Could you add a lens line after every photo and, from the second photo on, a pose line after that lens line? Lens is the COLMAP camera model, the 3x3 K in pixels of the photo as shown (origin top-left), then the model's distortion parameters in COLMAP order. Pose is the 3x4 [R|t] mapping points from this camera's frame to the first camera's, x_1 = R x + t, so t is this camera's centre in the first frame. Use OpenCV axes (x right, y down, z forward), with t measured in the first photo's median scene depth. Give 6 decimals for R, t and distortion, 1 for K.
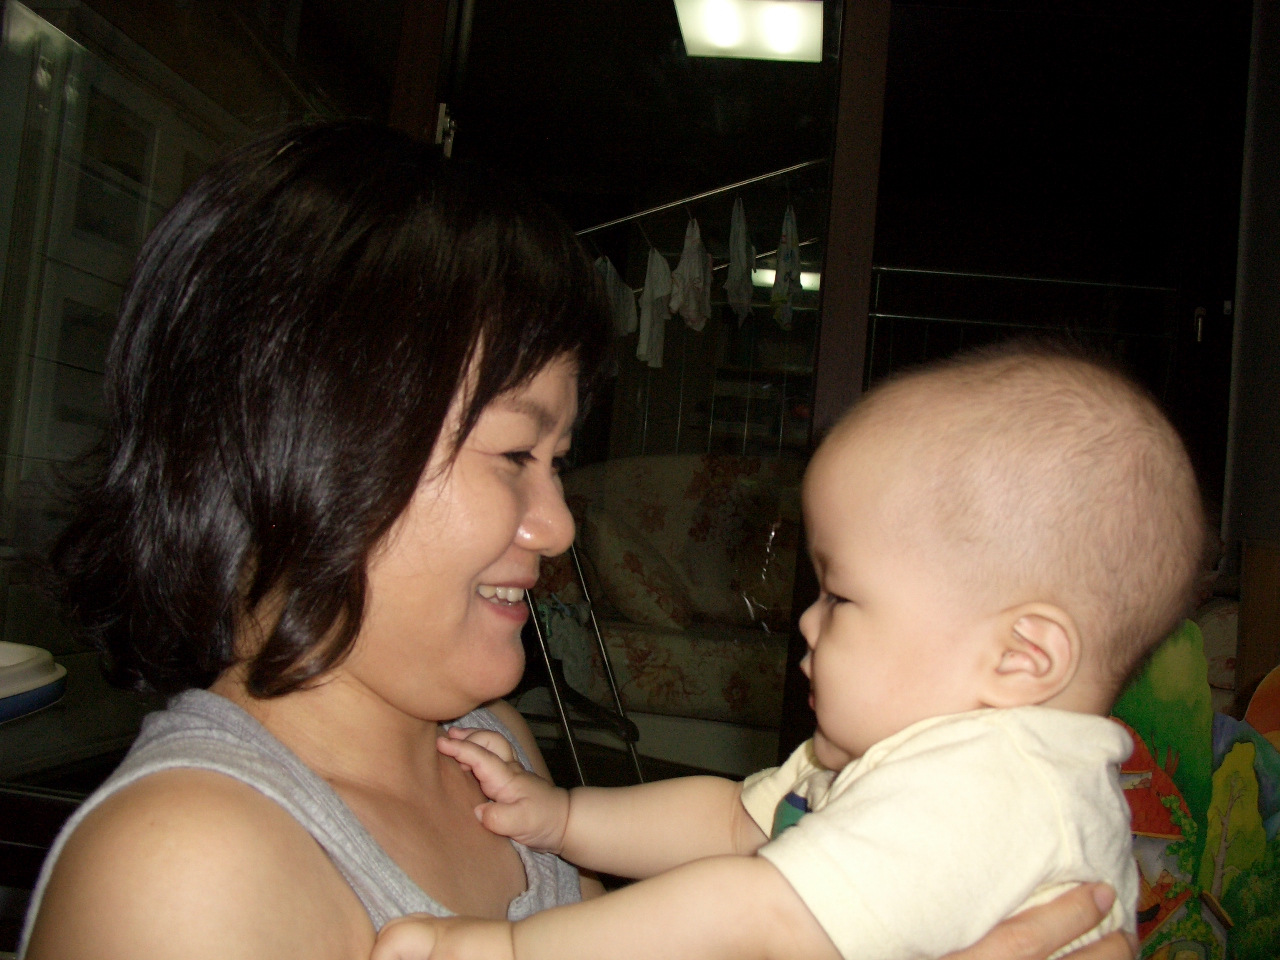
lens RADIAL K [[1221.0, 0, 641.7], [0, 1221.0, 472.7], [0, 0, 1]] dist [-0.077283, 0.000000]
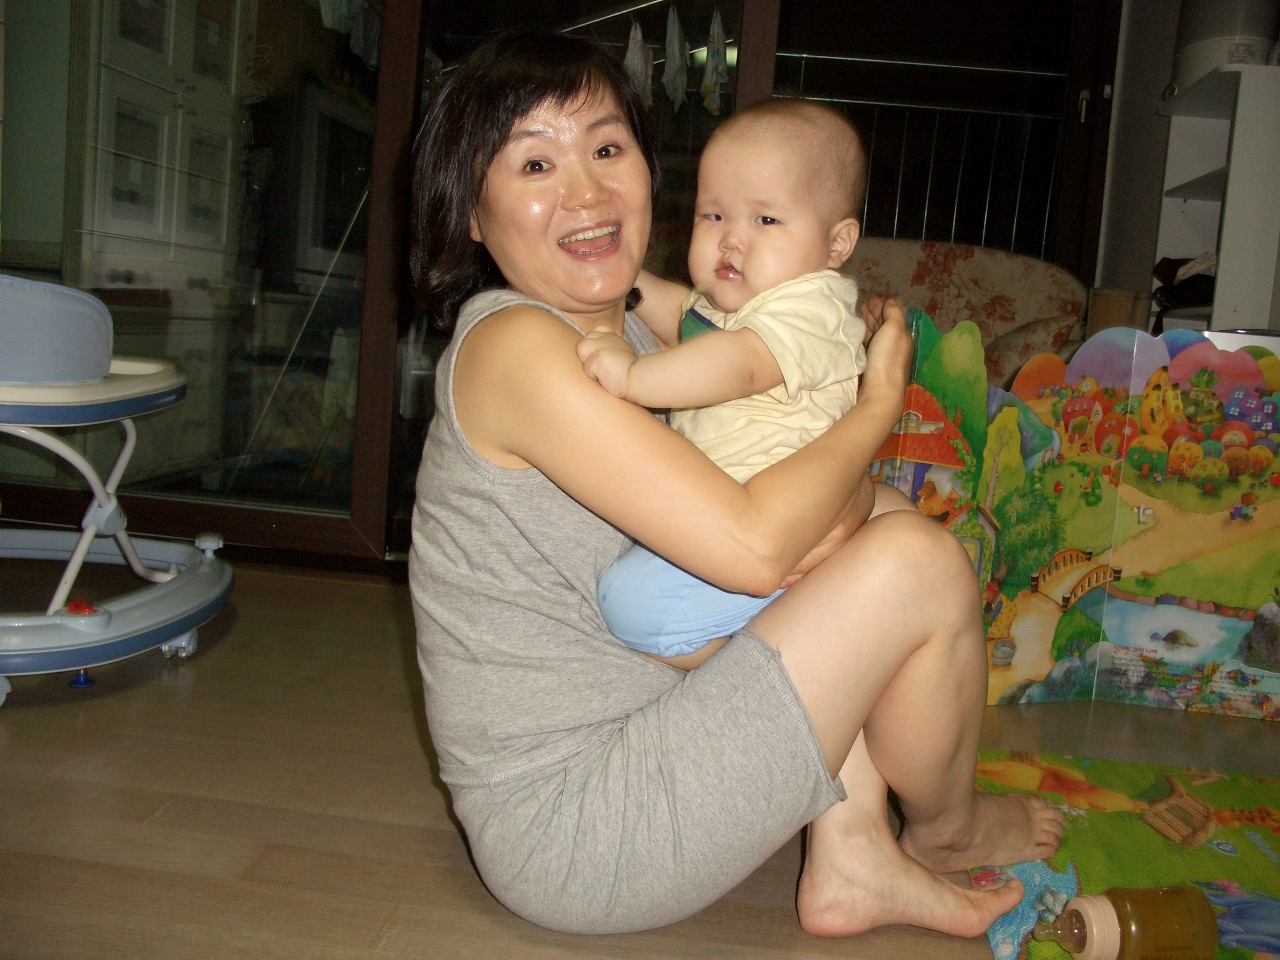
lens RADIAL K [[1221.0, 0, 630.2], [0, 1221.0, 480.2], [0, 0, 1]] dist [-0.077283, 0.000000]
pose [[0.999323, -0.017852, 0.032180, -0.018365], [0.011701, 0.983214, 0.182081, 0.036619], [-0.034890, -0.181581, 0.982757, -0.485034]]
